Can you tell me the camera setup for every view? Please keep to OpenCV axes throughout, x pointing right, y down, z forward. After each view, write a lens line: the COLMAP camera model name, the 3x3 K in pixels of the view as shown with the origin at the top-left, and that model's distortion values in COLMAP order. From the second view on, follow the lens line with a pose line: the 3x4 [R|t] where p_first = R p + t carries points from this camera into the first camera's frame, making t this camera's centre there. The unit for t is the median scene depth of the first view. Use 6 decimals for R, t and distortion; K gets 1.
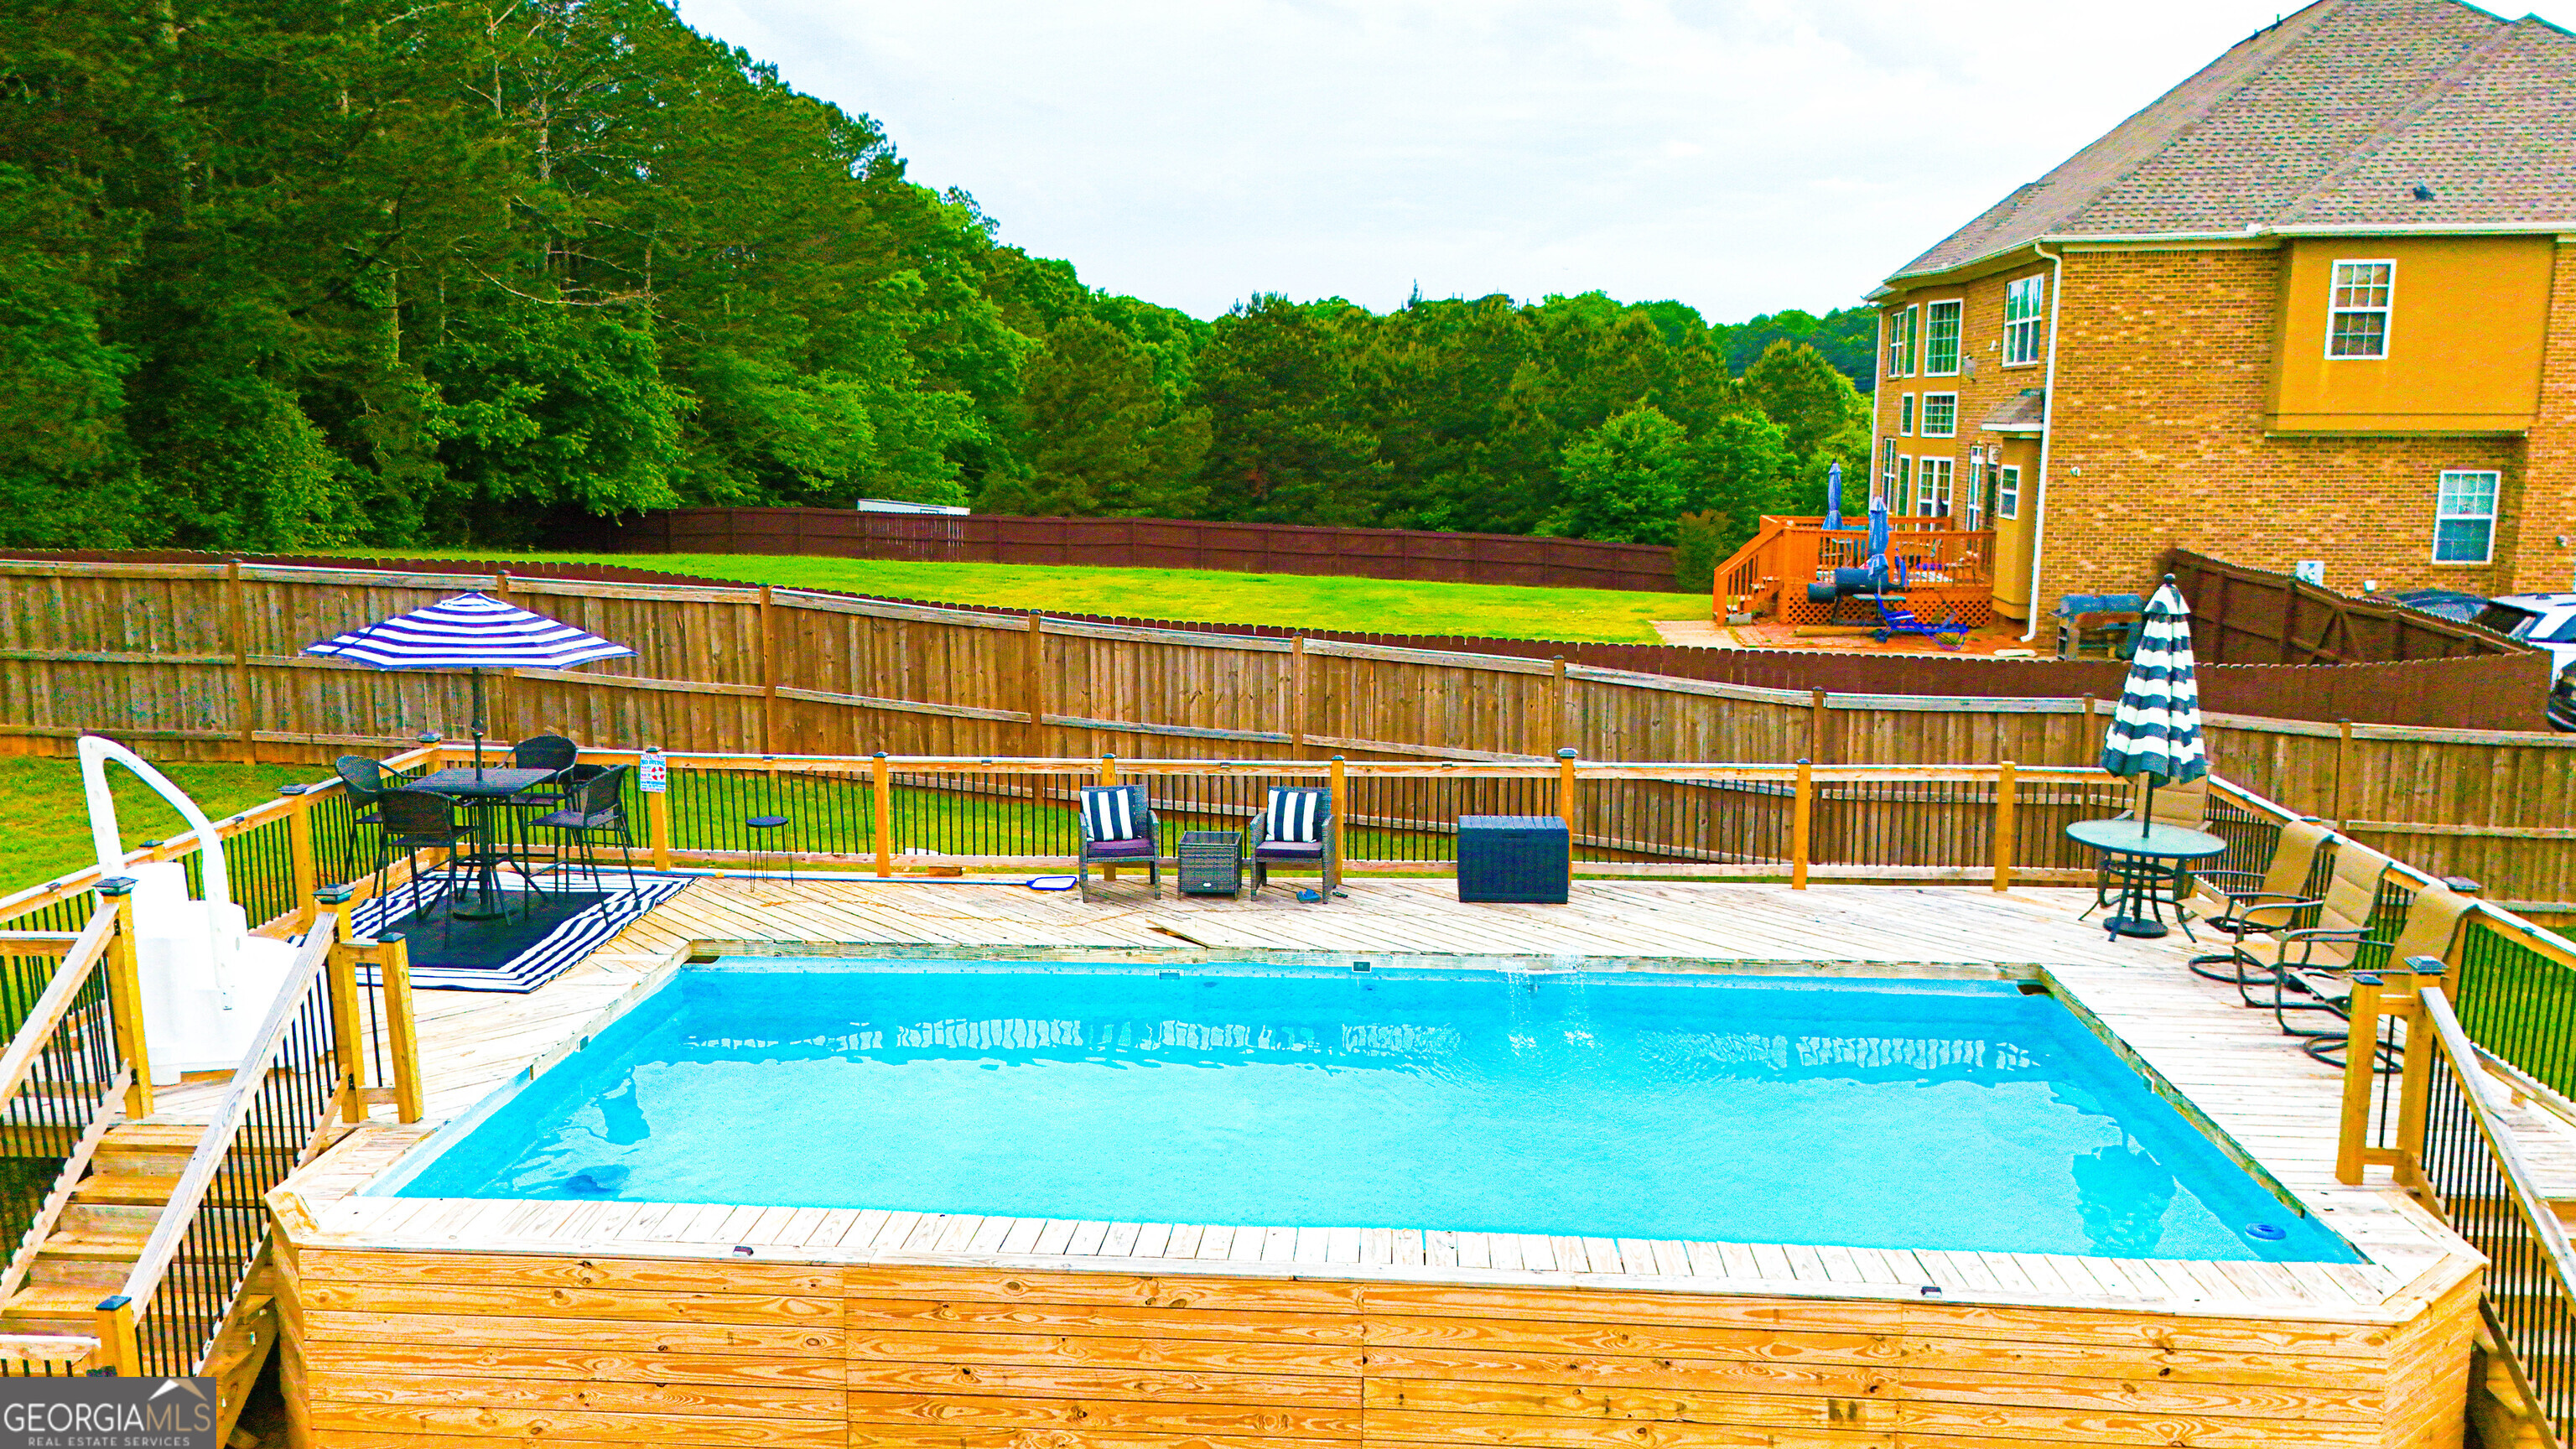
lens RADIAL K [[1903.4, 0, 1285.3], [0, 1903.4, 724.5], [0, 0, 1]] dist [0.052183, -0.014205]
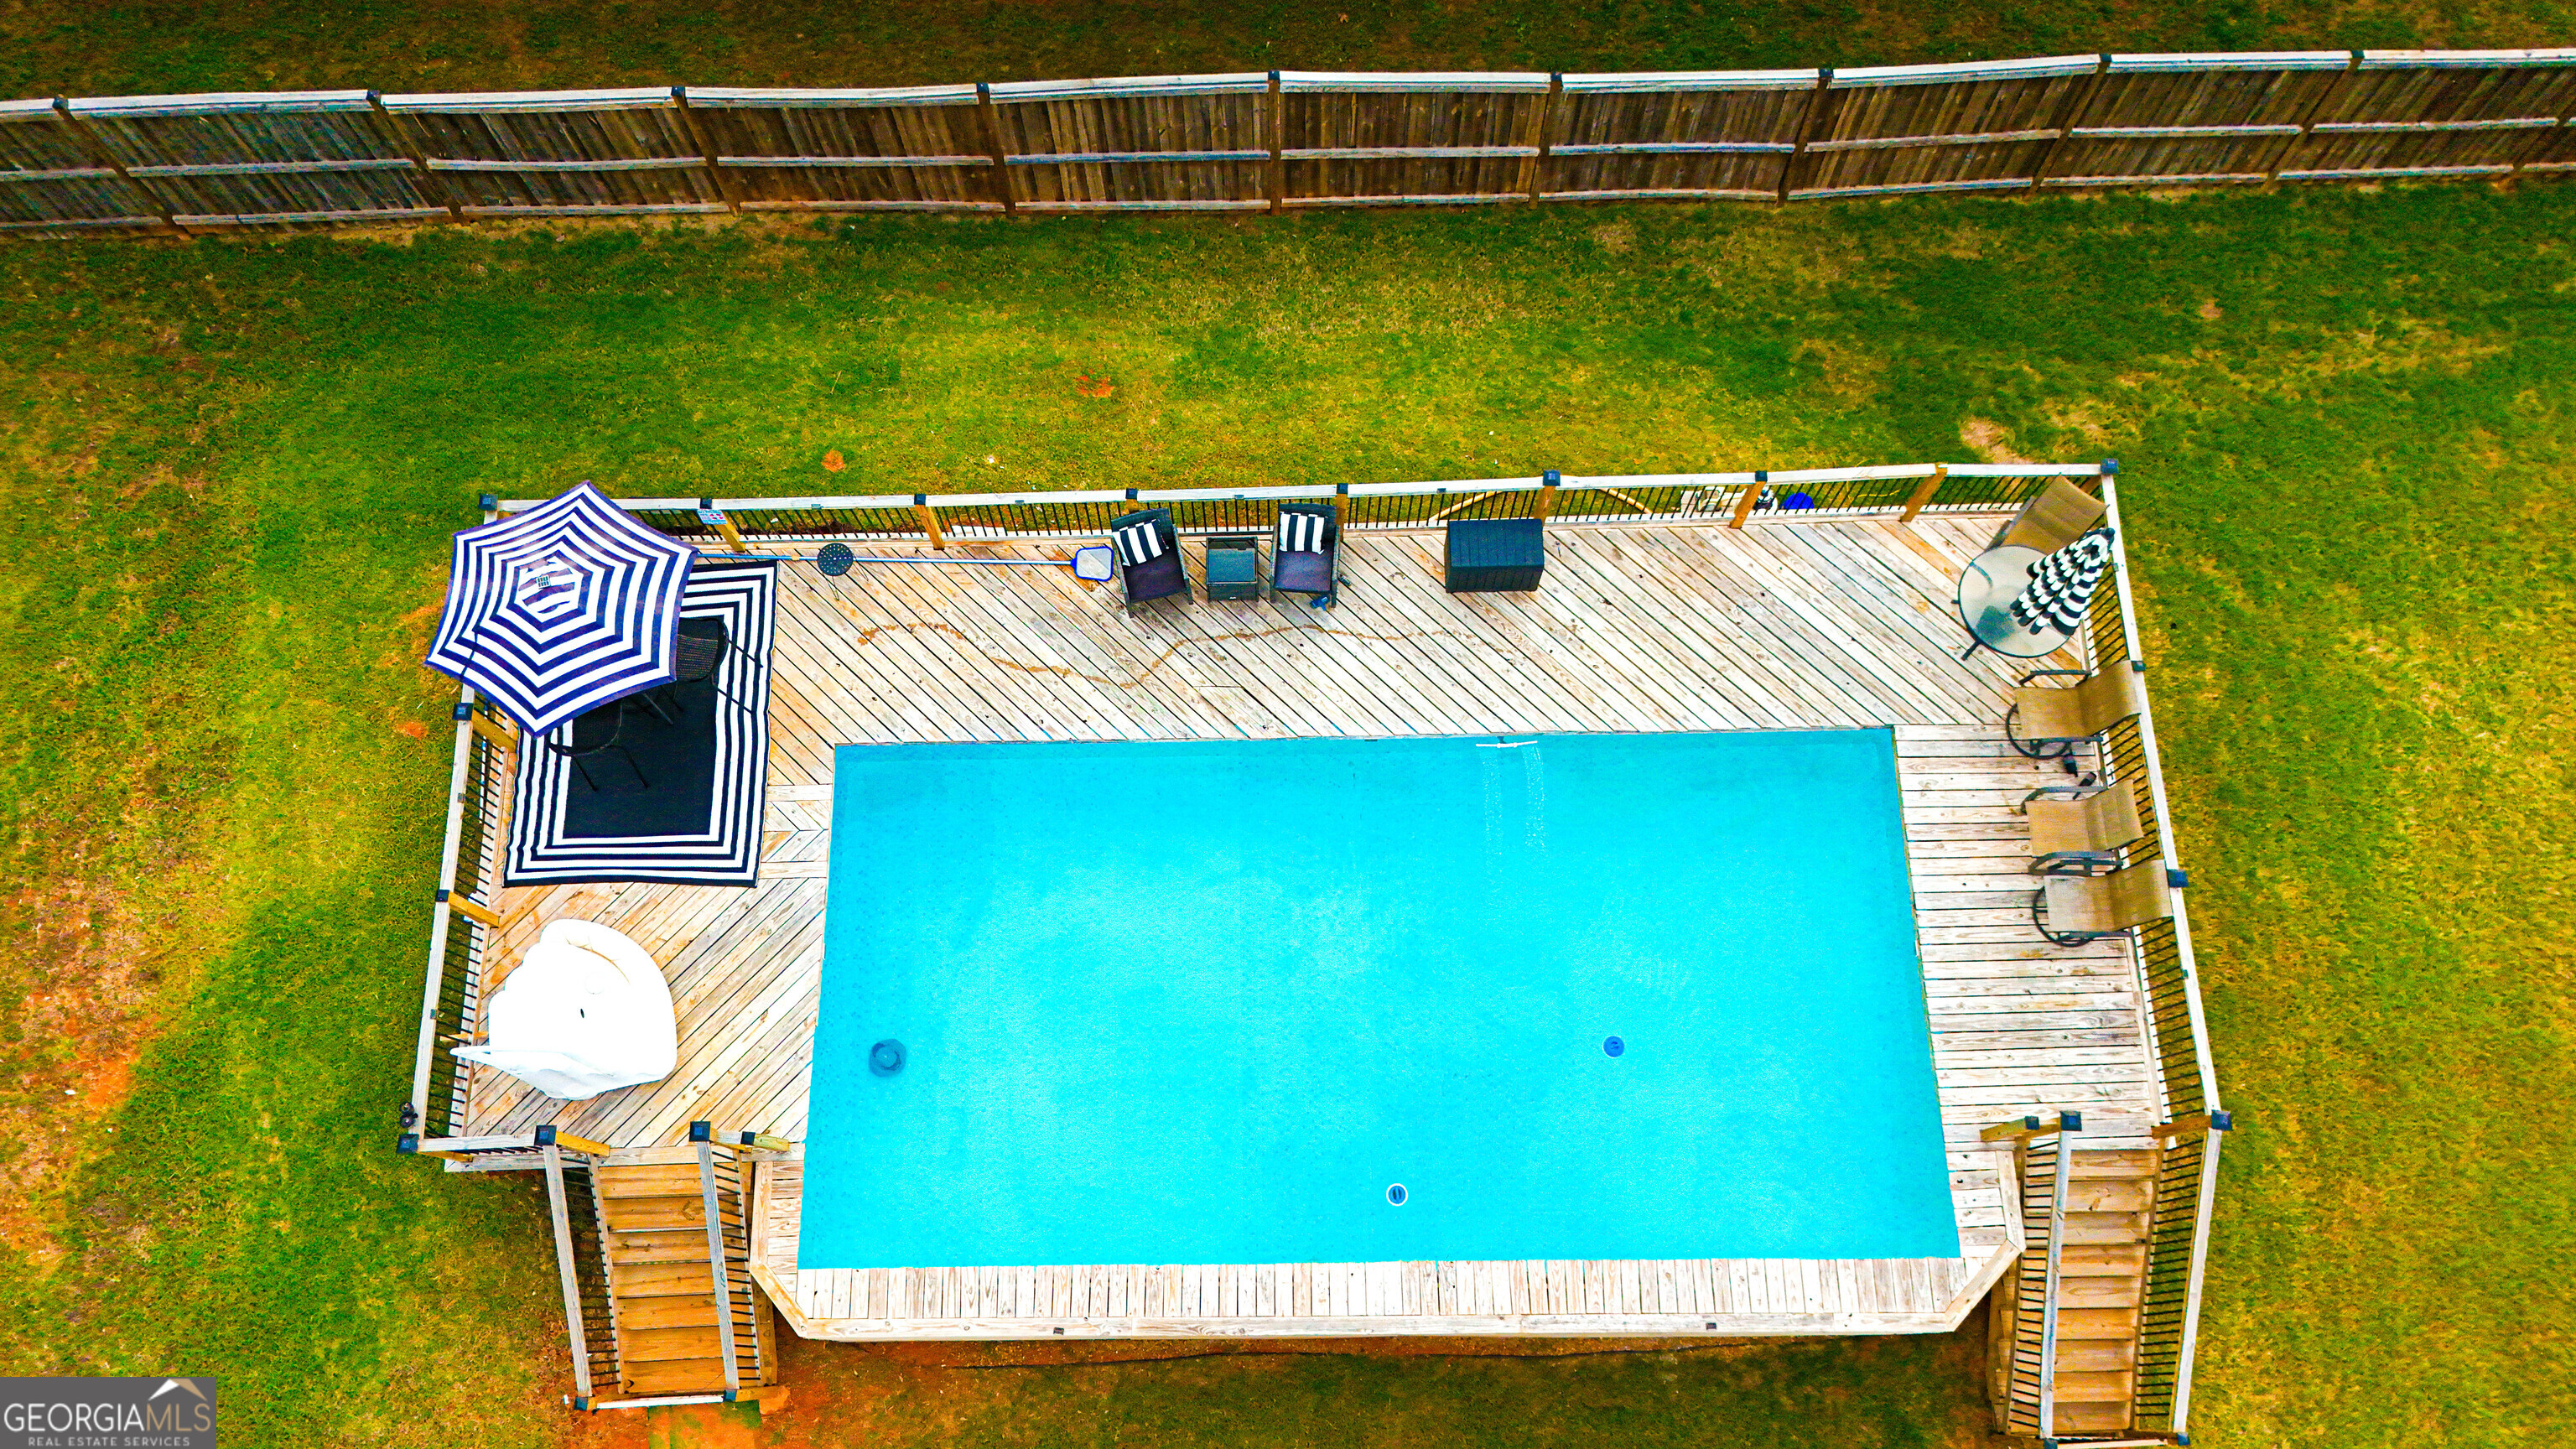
lens RADIAL K [[1903.4, 0, 1293.1], [0, 1903.4, 714.3], [0, 0, 1]] dist [0.052183, -0.014205]
pose [[0.996672, -0.078713, 0.021202, -0.034777], [0.017100, 0.456181, 0.889723, -0.919560], [-0.079705, -0.886399, 0.456009, 0.396951]]
